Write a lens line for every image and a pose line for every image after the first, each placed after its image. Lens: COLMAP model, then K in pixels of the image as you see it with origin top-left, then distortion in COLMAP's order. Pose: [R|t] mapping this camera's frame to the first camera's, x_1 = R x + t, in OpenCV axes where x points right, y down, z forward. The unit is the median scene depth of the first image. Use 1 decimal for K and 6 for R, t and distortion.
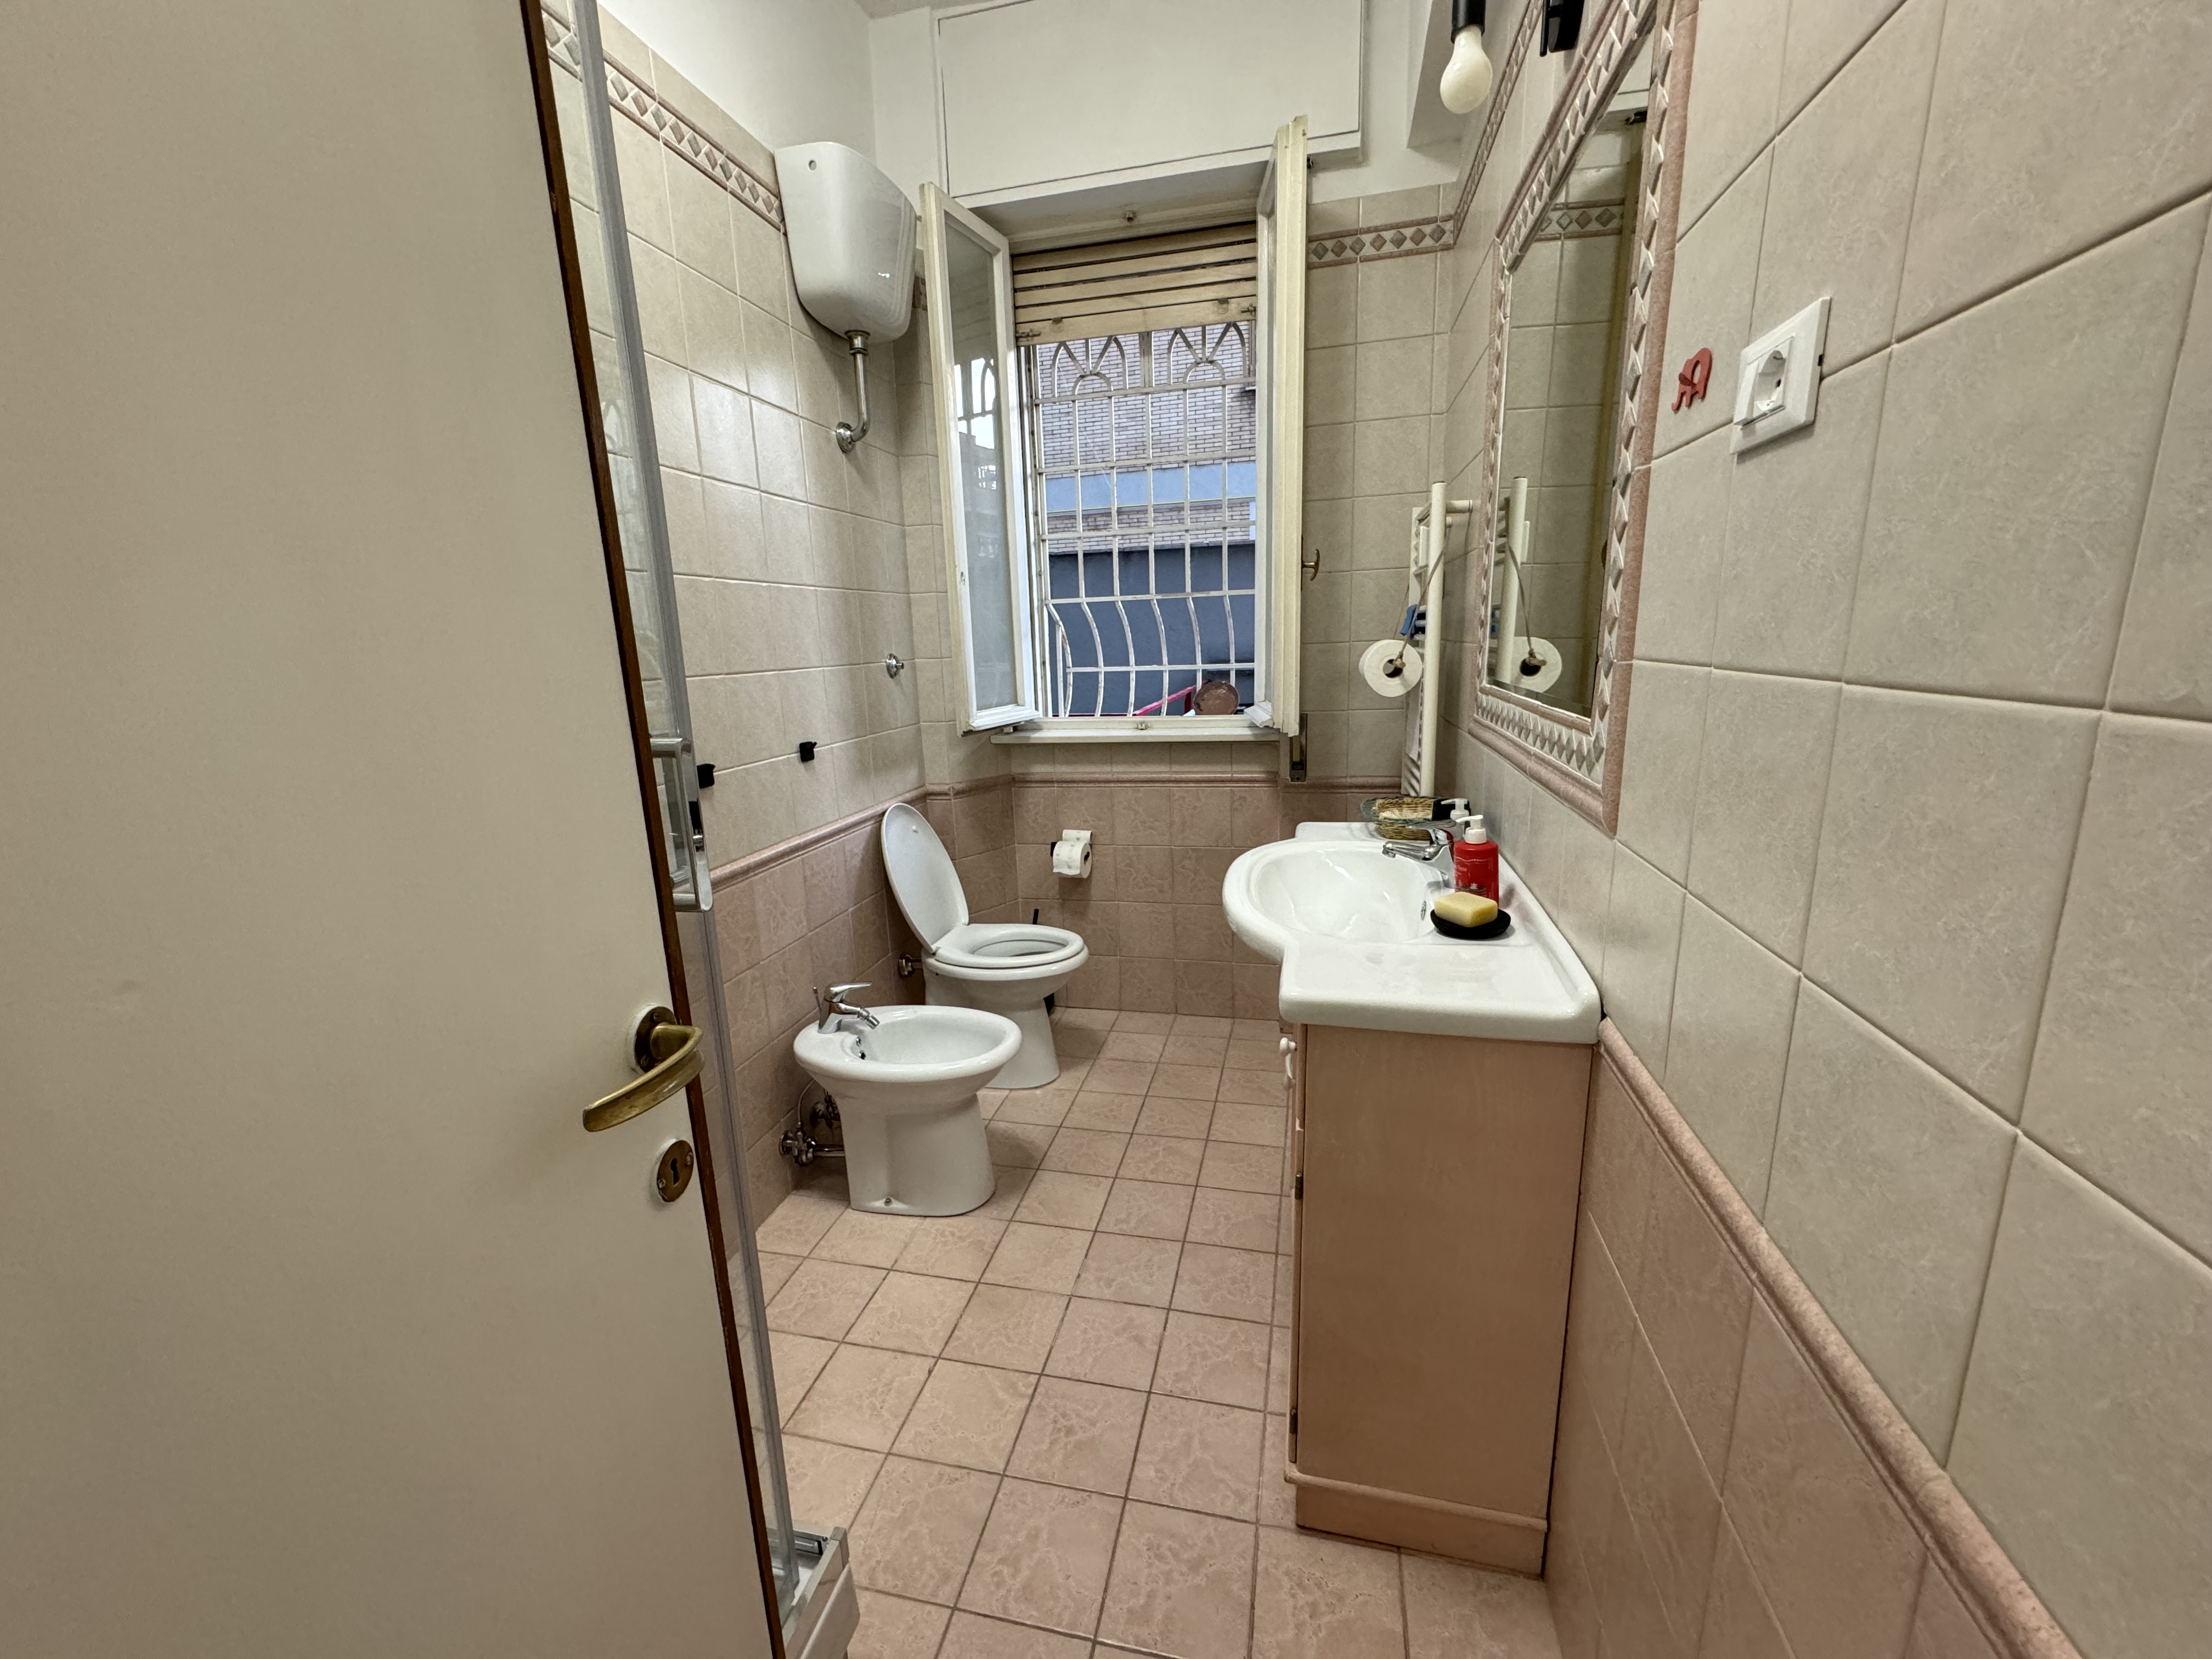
lens RADIAL K [[883.4, 0, 1106.0], [0, 883.4, 829.5], [0, 0, 1]] dist [-0.000957, 0.000179]
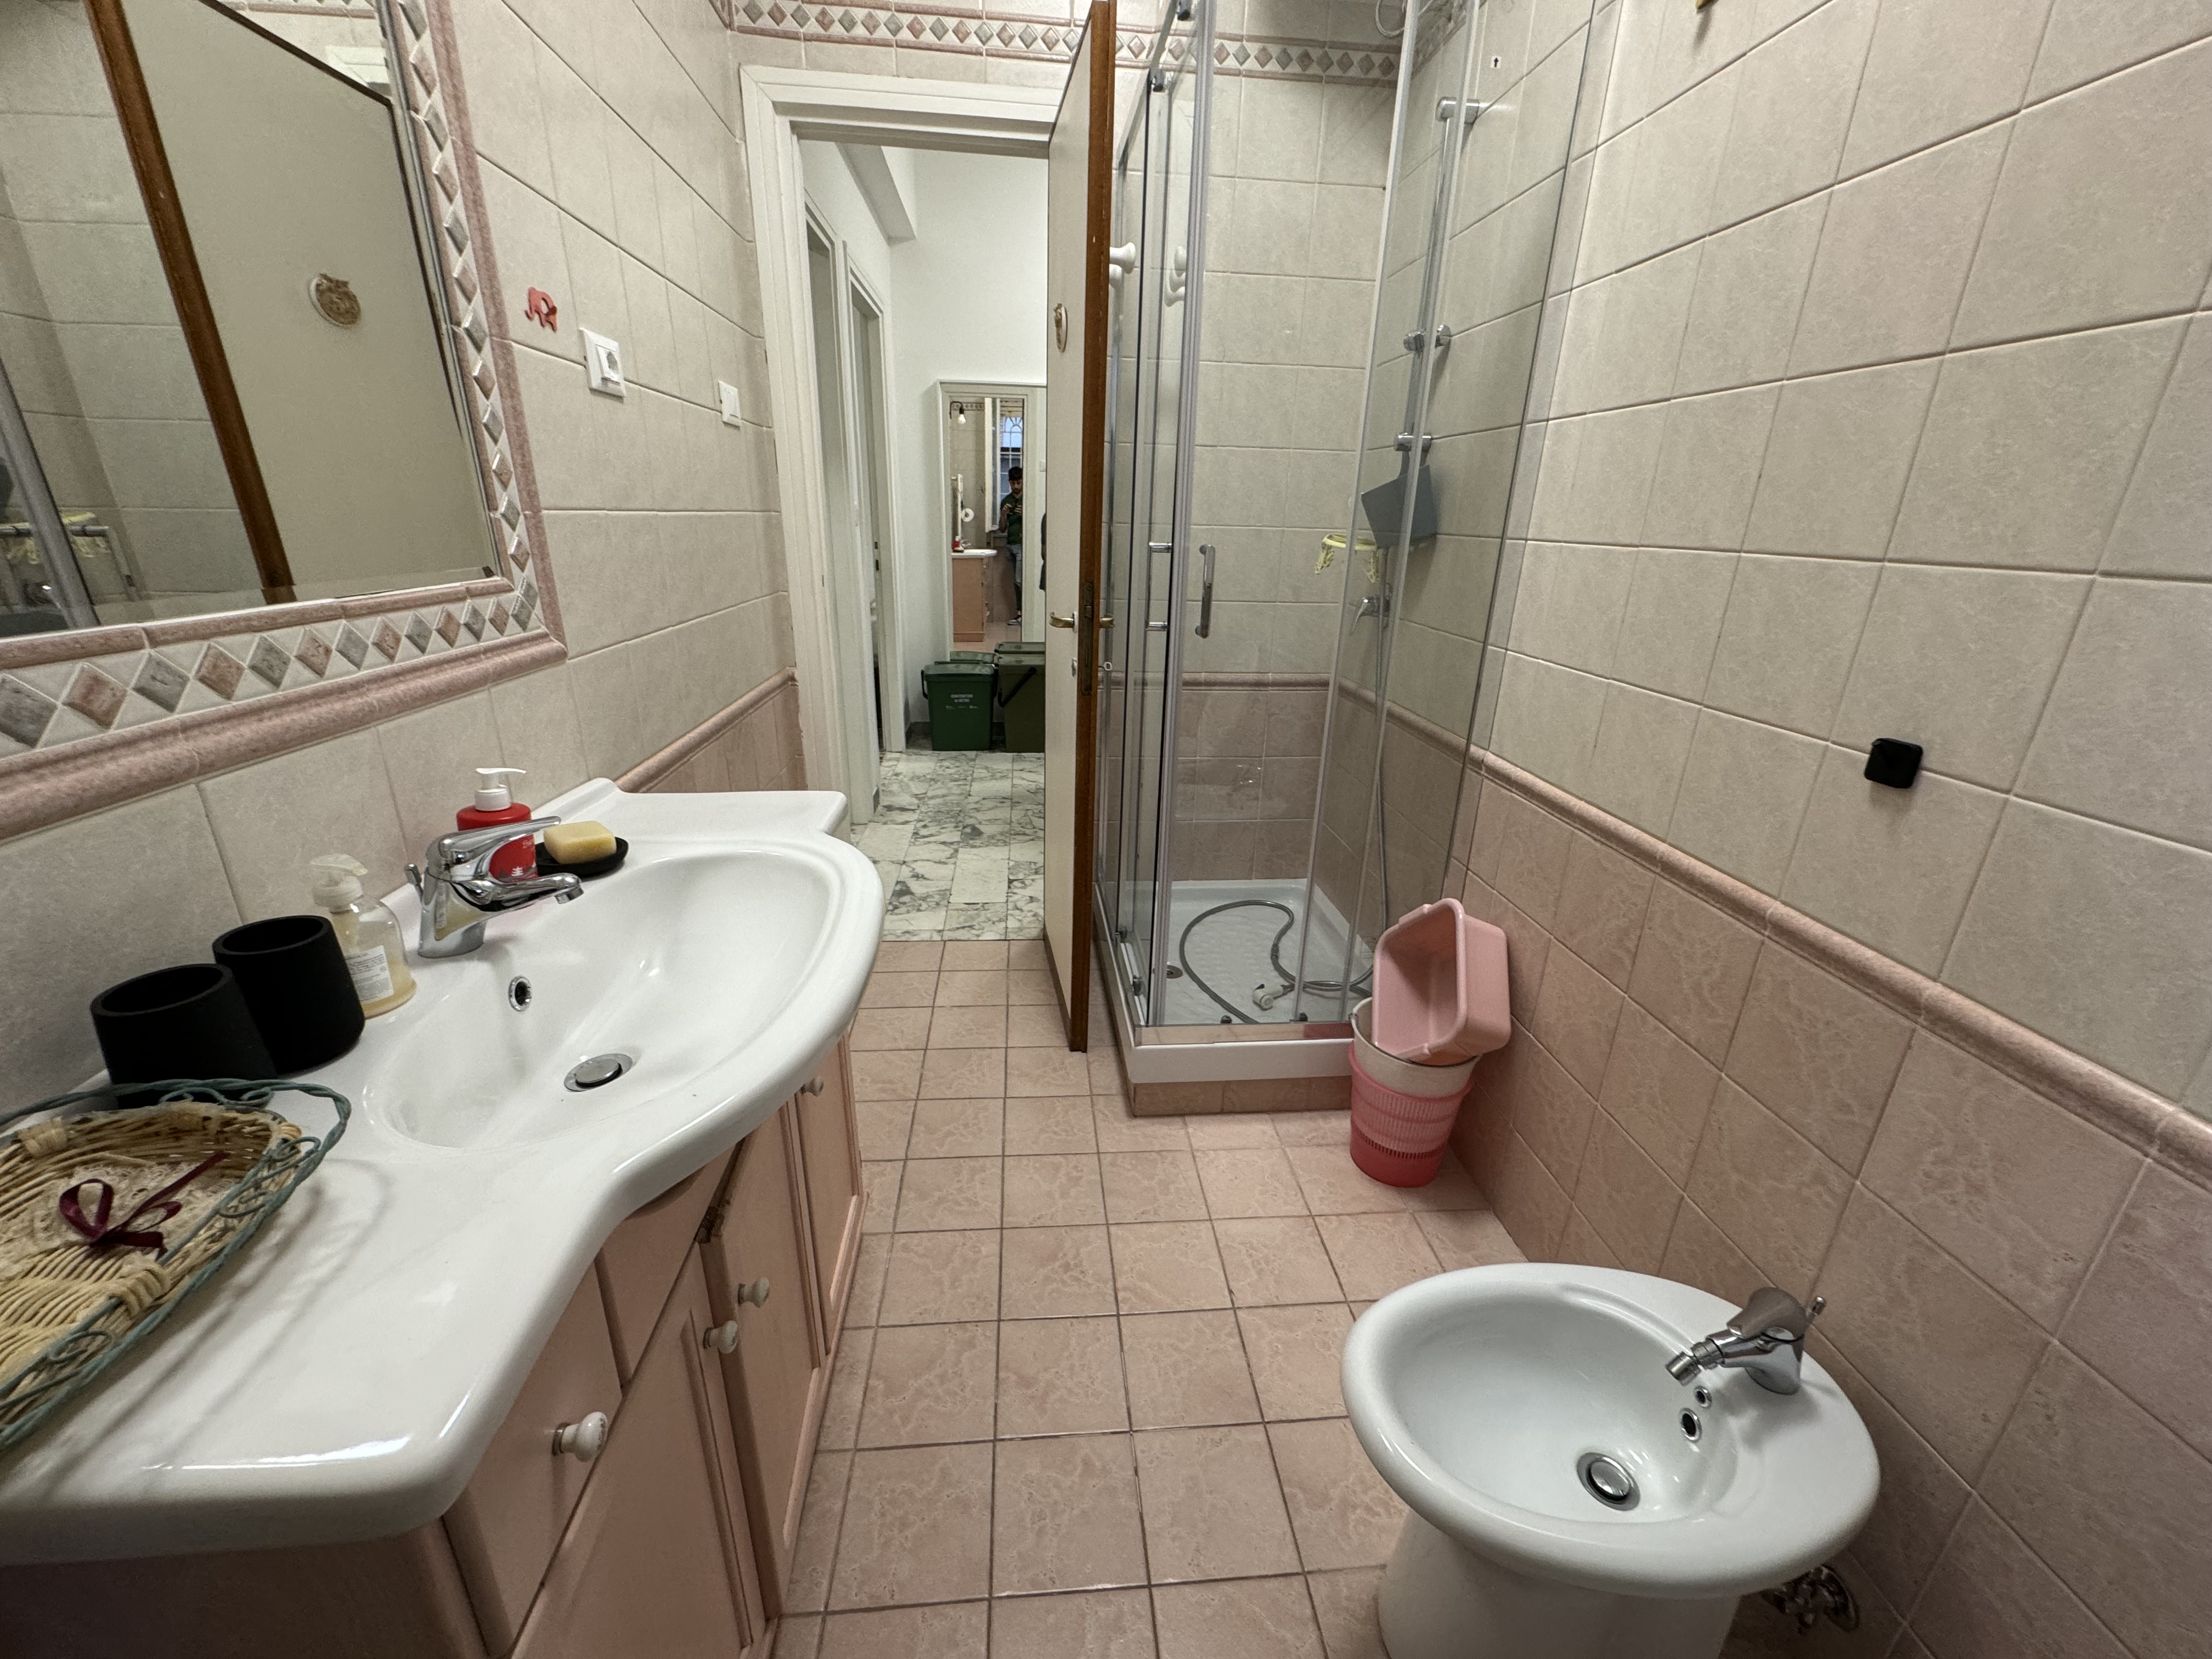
lens RADIAL K [[883.4, 0, 1106.0], [0, 883.4, 829.5], [0, 0, 1]] dist [-0.000957, 0.000179]
pose [[-0.947973, 0.114917, -0.296887, 0.129952], [-0.064074, 0.844618, 0.531521, -0.257458], [0.311836, 0.522890, -0.793312, 1.213315]]
